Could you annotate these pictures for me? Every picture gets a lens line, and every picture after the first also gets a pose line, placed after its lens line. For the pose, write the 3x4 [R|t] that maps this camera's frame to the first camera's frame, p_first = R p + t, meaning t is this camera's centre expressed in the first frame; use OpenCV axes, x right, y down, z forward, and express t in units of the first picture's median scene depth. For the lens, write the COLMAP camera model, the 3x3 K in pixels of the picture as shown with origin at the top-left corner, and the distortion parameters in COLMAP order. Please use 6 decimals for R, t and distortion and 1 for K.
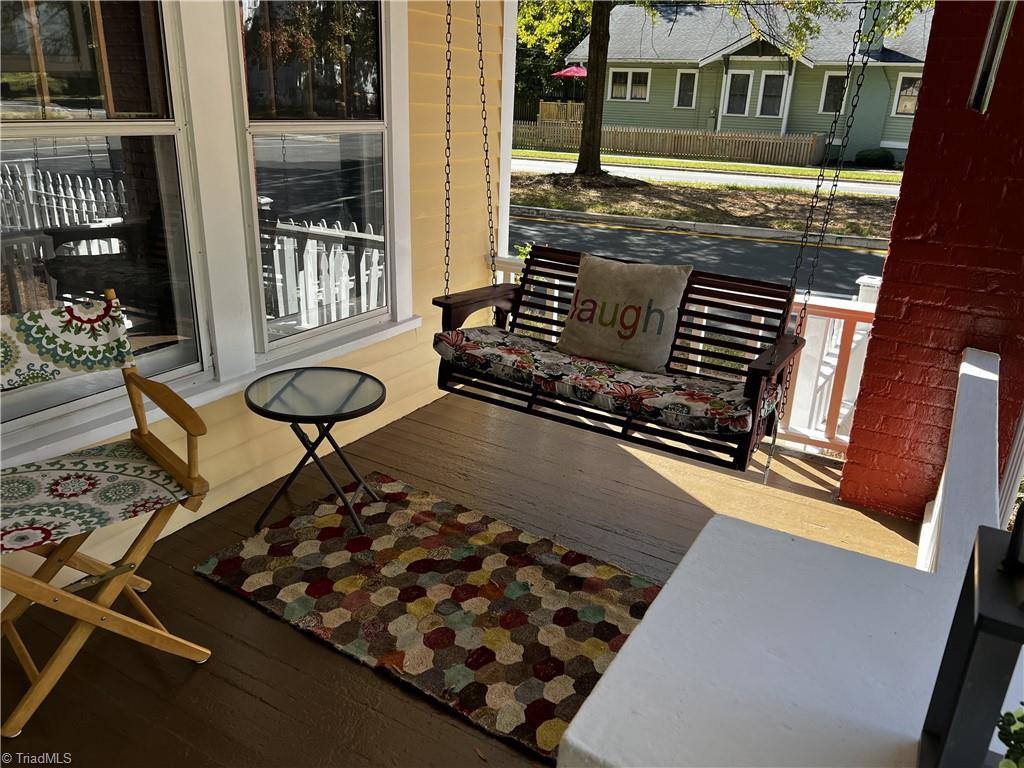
lens RADIAL K [[772.4, 0, 510.0], [0, 772.4, 386.1], [0, 0, 1]] dist [0.026555, -0.003203]
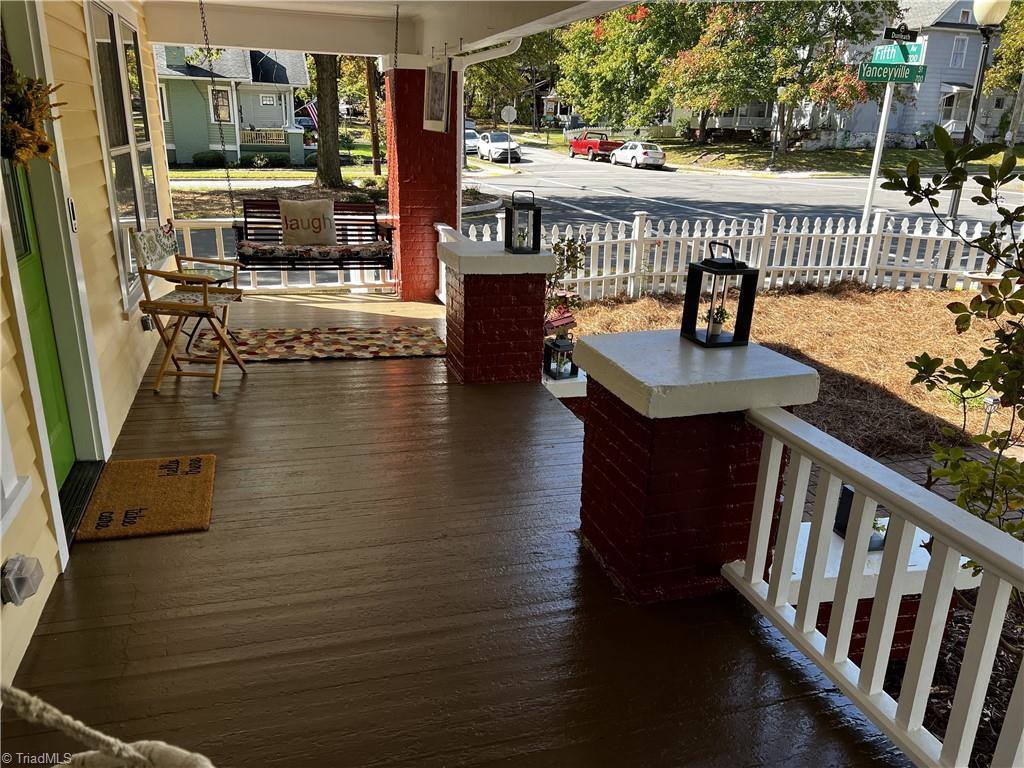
lens RADIAL K [[772.4, 0, 511.4], [0, 772.4, 383.1], [0, 0, 1]] dist [0.026555, -0.003203]
pose [[0.677161, -0.253763, 0.690693, -1.185258], [0.260365, 0.960560, 0.097649, 0.295996], [-0.688232, 0.113708, 0.716525, -0.968491]]
